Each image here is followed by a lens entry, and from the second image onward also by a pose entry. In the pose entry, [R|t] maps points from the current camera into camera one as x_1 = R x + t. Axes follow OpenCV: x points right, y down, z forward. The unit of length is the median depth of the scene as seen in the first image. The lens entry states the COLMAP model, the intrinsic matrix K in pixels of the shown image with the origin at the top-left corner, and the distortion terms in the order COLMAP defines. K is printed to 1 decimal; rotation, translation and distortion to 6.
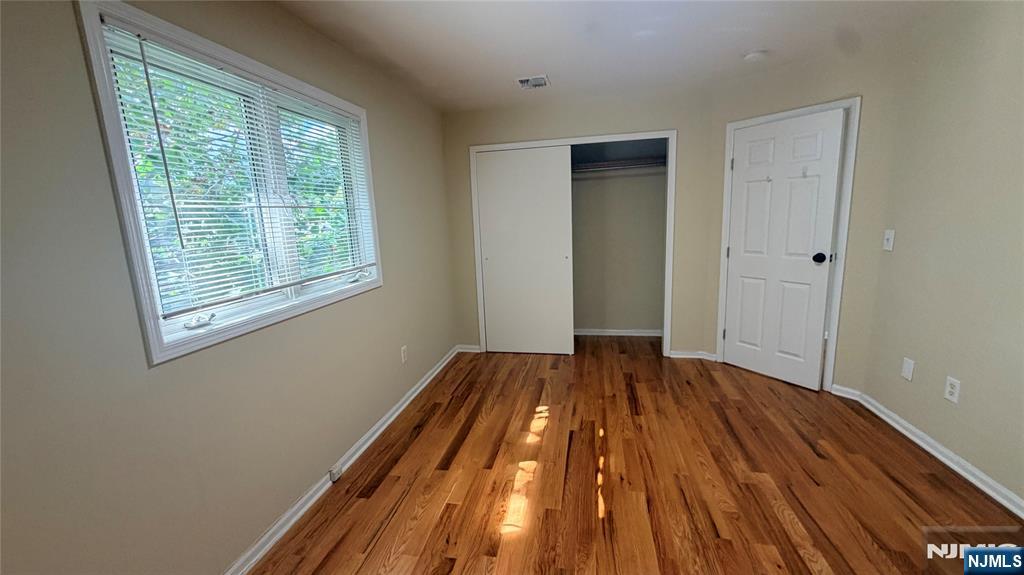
lens RADIAL K [[409.3, 0, 509.2], [0, 409.3, 288.1], [0, 0, 1]] dist [-0.001067, -0.000059]
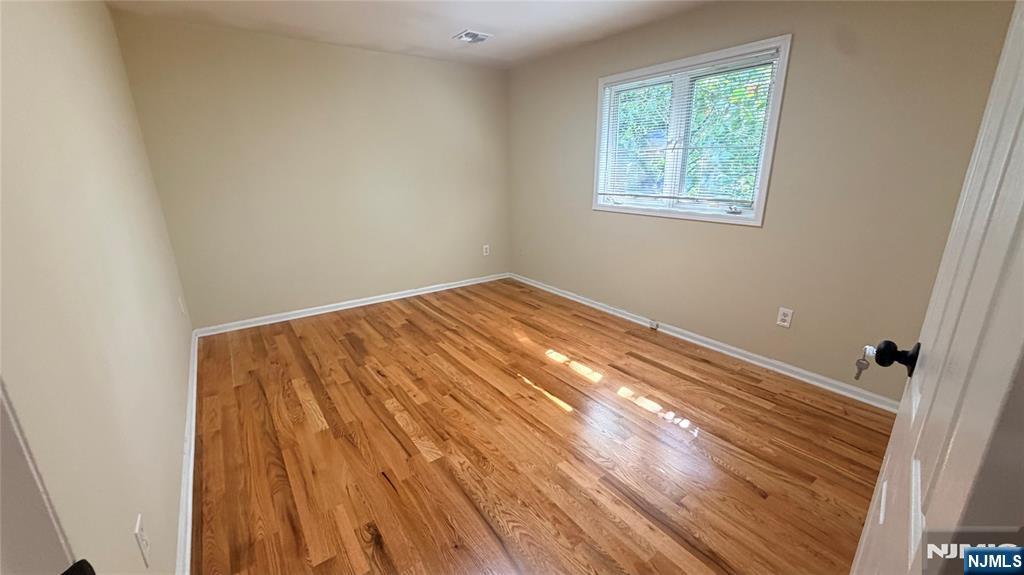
lens RADIAL K [[409.3, 0, 509.5], [0, 409.3, 289.1], [0, 0, 1]] dist [-0.001067, -0.000059]
pose [[-0.680552, 0.262250, -0.684159, 1.049980], [-0.085832, 0.898787, 0.429900, -0.315620], [0.727655, 0.351292, -0.589162, 1.557128]]
